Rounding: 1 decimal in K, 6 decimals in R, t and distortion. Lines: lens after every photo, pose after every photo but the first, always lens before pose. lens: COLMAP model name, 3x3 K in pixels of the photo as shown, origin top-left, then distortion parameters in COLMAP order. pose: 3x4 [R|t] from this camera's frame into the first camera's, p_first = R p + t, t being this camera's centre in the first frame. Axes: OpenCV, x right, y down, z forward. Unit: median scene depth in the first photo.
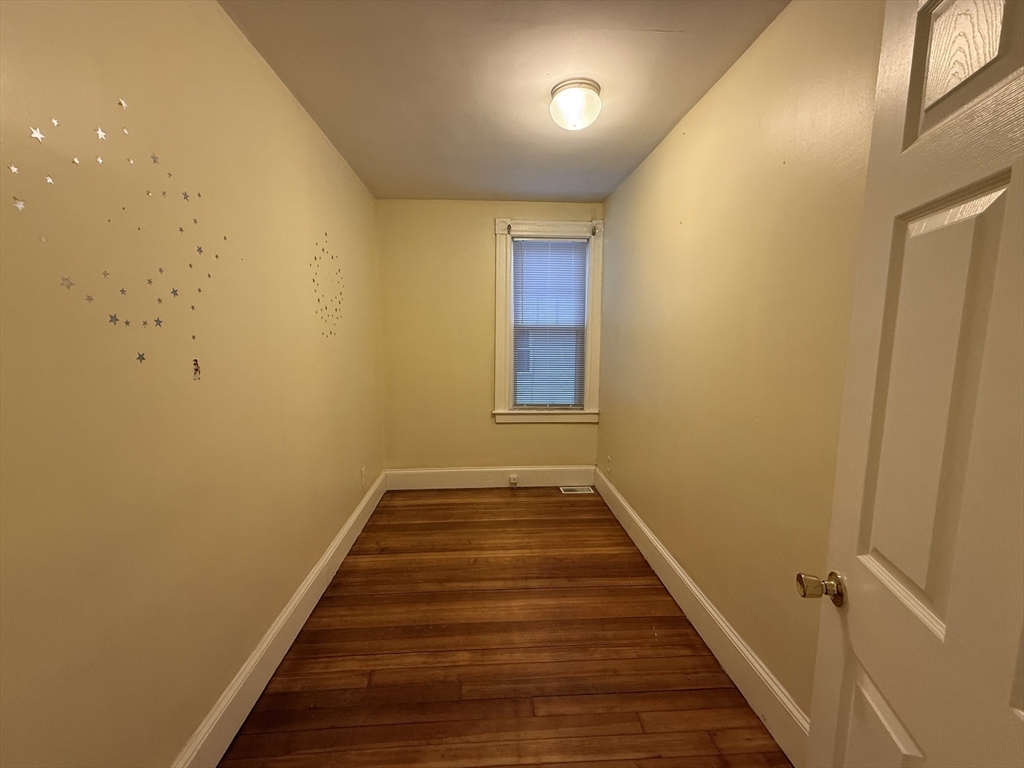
lens RADIAL K [[406.7, 0, 512.3], [0, 406.7, 383.0], [0, 0, 1]] dist [0.001731, -0.000385]
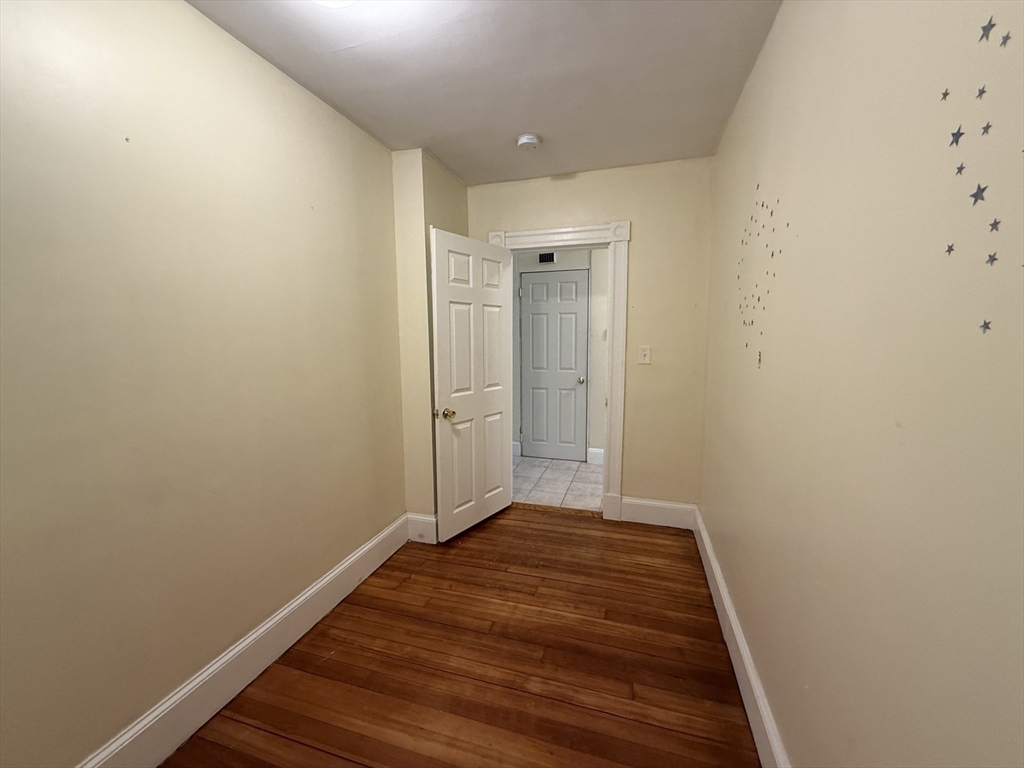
lens RADIAL K [[406.7, 0, 507.7], [0, 406.7, 392.1], [0, 0, 1]] dist [0.001731, -0.000385]
pose [[-0.931554, -0.045443, 0.360752, -0.382115], [0.047429, 0.968496, 0.244471, -0.201315], [-0.360496, 0.244848, -0.900051, 1.764460]]
